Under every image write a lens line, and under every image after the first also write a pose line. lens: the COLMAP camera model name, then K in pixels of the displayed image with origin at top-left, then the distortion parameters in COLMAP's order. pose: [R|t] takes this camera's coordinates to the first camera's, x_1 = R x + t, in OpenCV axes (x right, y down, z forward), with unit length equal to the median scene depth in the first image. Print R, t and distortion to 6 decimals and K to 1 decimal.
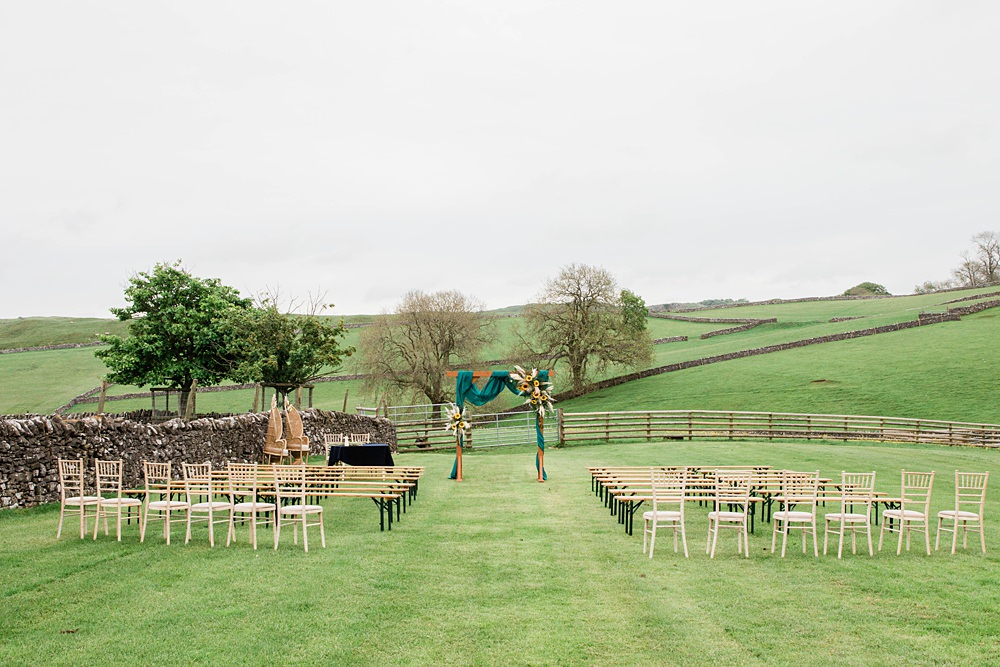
lens RADIAL K [[1292.1, 0, 499.6], [0, 1292.1, 334.5], [0, 0, 1]] dist [-0.043012, 0.000000]
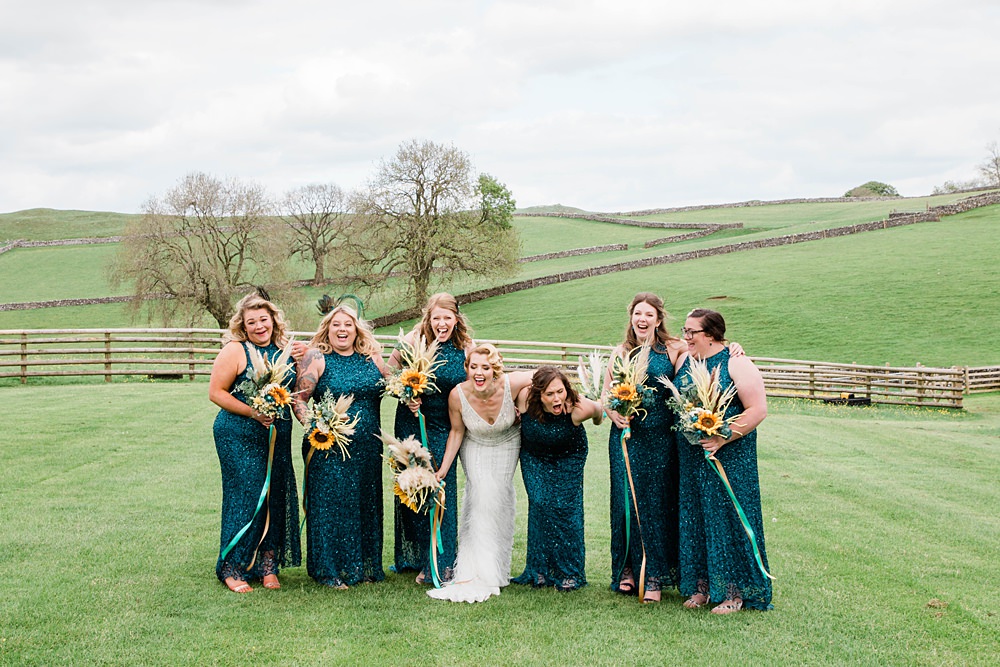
lens RADIAL K [[1503.4, 0, 503.7], [0, 1503.4, 332.7], [0, 0, 1]] dist [-0.012738, 0.000000]
pose [[0.999936, 0.008262, 0.007751, 0.105191], [-0.008679, 0.998423, 0.055470, 0.008399], [-0.007280, -0.055534, 0.998430, 0.124260]]
